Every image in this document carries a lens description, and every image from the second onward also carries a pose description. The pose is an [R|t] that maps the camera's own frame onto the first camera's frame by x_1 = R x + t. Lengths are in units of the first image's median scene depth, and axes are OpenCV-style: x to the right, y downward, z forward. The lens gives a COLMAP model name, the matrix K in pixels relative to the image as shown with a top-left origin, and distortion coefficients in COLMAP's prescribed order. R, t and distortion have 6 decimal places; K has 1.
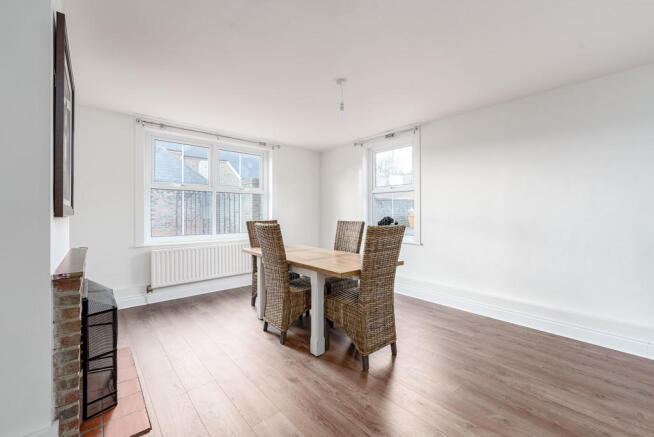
lens RADIAL K [[271.0, 0, 323.7], [0, 271.0, 211.5], [0, 0, 1]] dist [-0.000583, -0.000043]
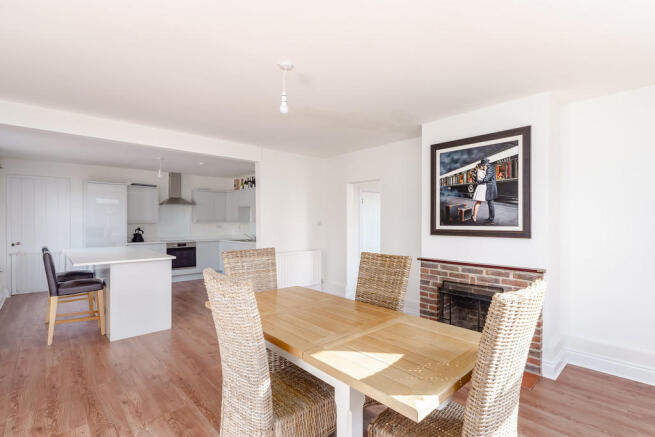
lens RADIAL K [[294.4, 0, 328.9], [0, 294.4, 226.2], [0, 0, 1]] dist [-0.000923, -0.000005]
pose [[-0.999195, 0.001412, -0.040095, -0.024709], [0.001111, 0.999971, 0.007547, -0.040680], [0.040104, 0.007496, -0.999167, 1.897697]]
